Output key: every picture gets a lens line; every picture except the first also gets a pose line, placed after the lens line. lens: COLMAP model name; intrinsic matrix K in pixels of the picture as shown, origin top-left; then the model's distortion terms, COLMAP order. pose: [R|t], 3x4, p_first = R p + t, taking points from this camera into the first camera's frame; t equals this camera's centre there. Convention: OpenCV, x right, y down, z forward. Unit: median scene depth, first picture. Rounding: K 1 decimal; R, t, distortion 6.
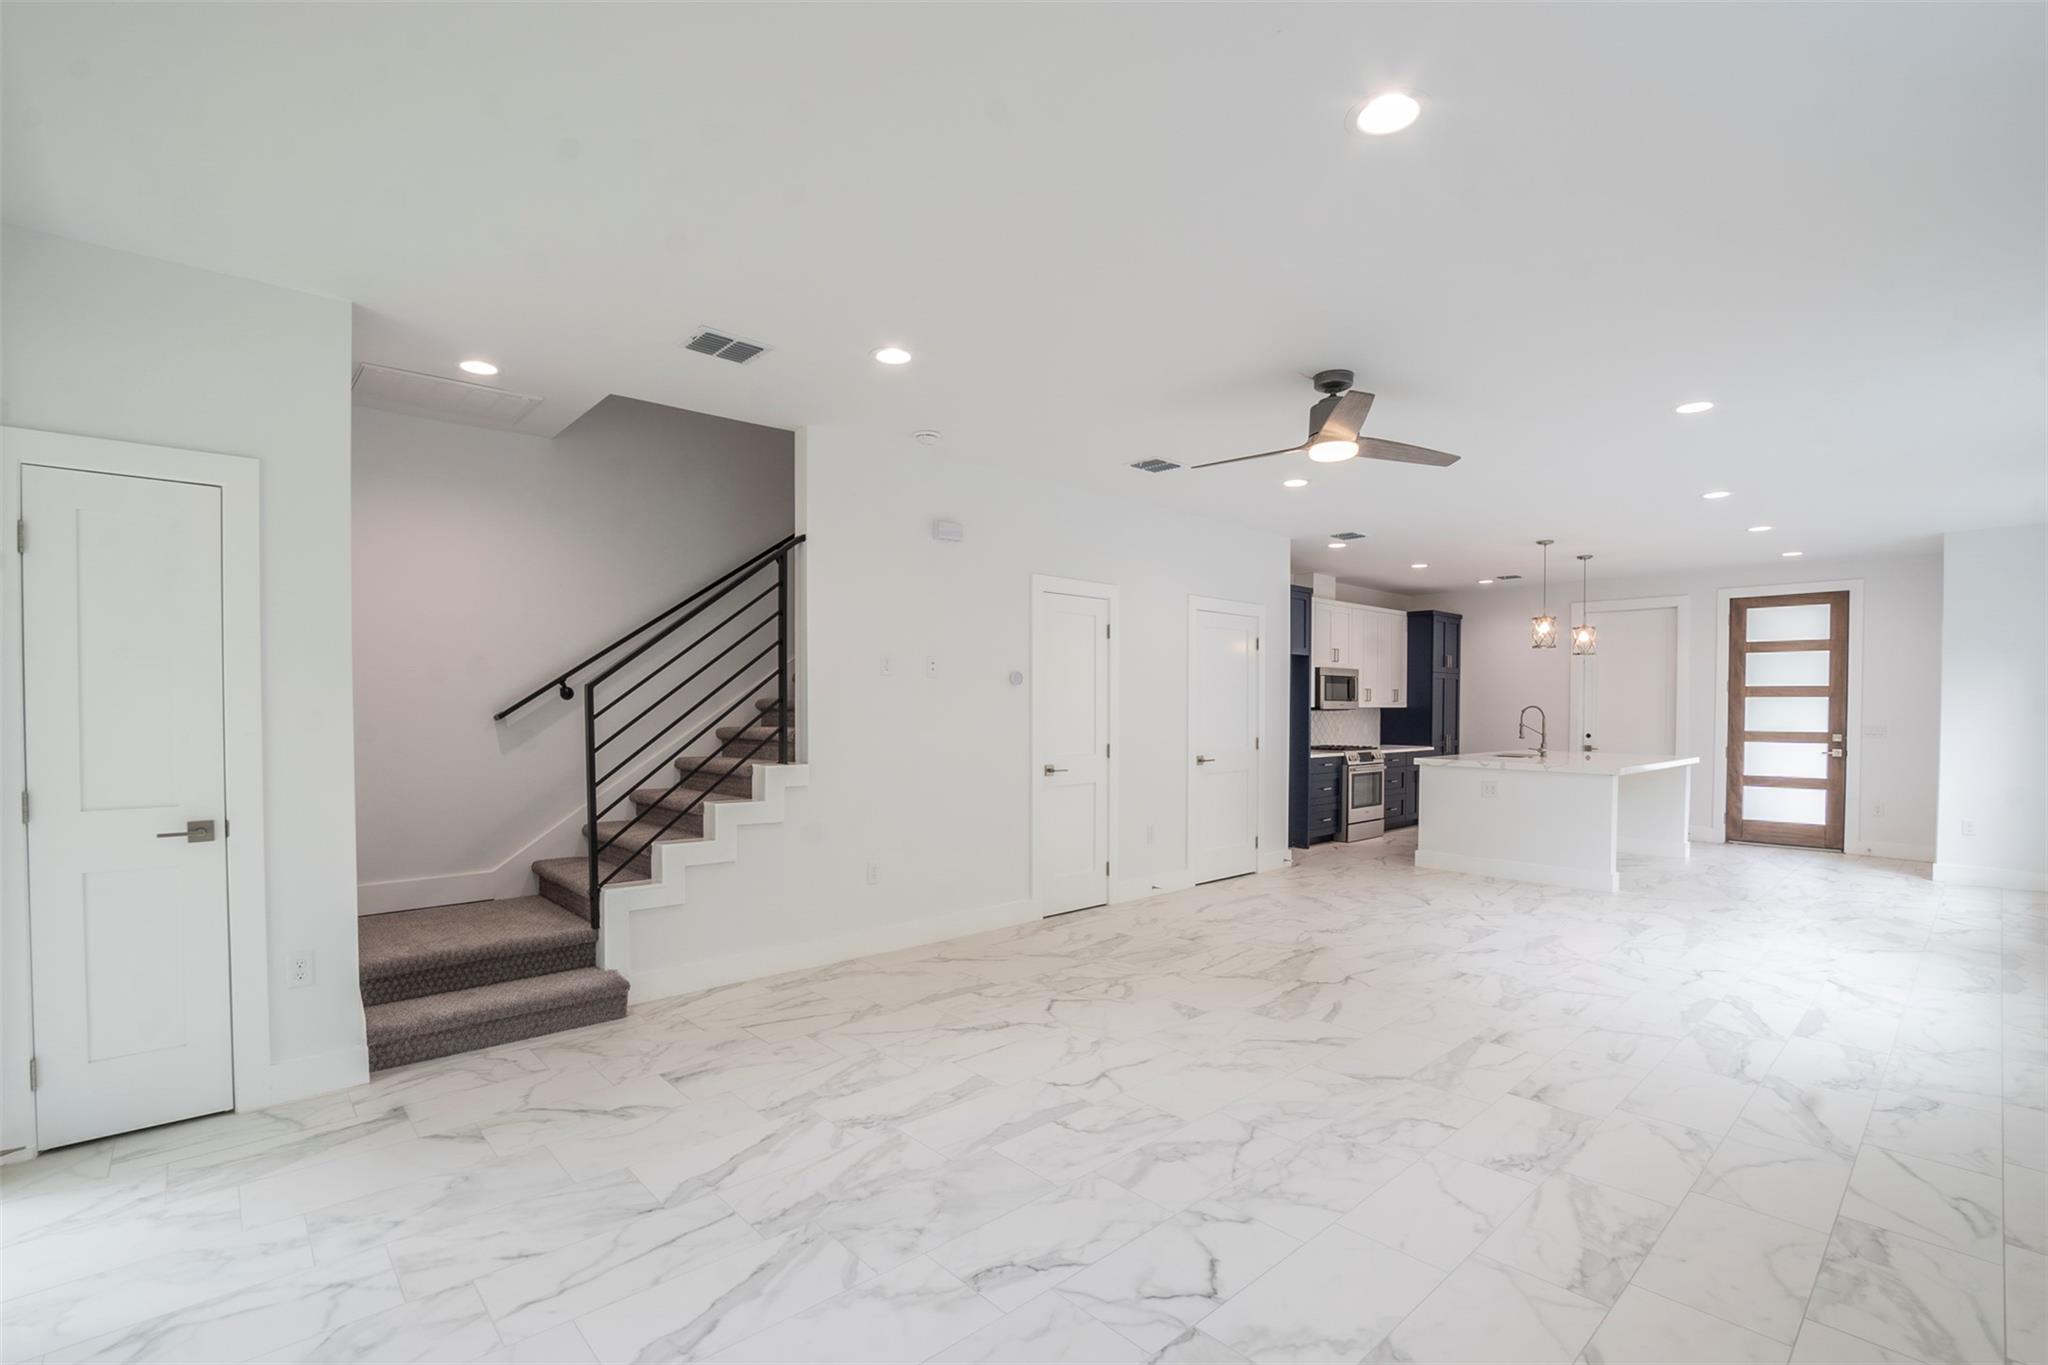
lens RADIAL K [[922.6, 0, 1003.2], [0, 922.6, 727.3], [0, 0, 1]] dist [-0.042940, 0.011199]
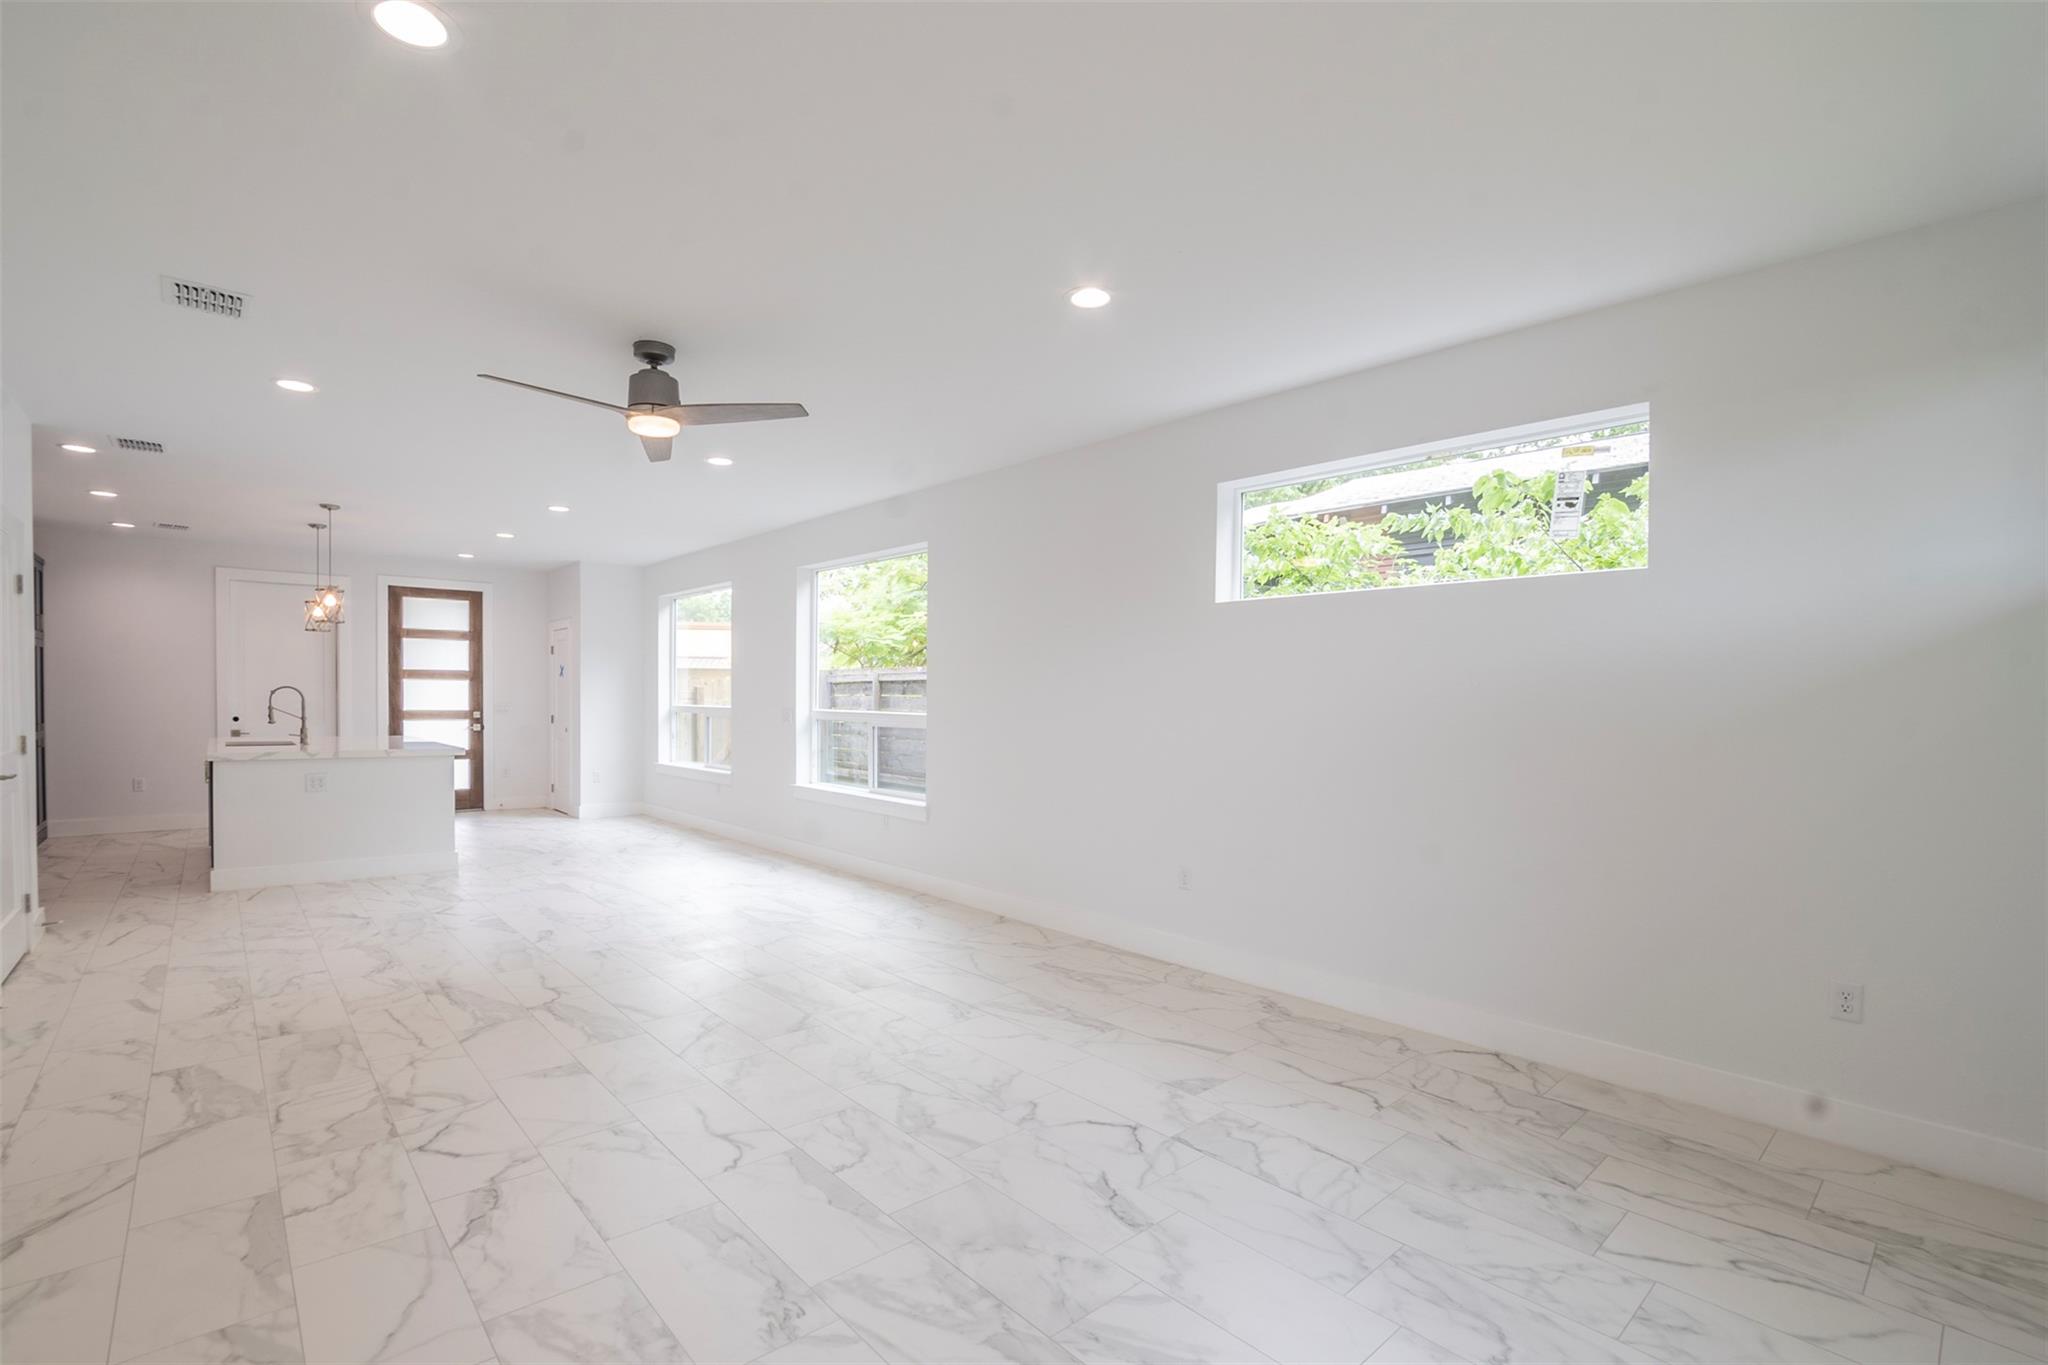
lens RADIAL K [[922.6, 0, 1003.2], [0, 922.6, 727.3], [0, 0, 1]] dist [-0.042940, 0.011199]
pose [[0.009365, -0.037250, 0.999262, -0.407349], [0.011184, 0.999247, 0.037145, -0.012449], [-0.999894, 0.010828, 0.009775, 0.421482]]
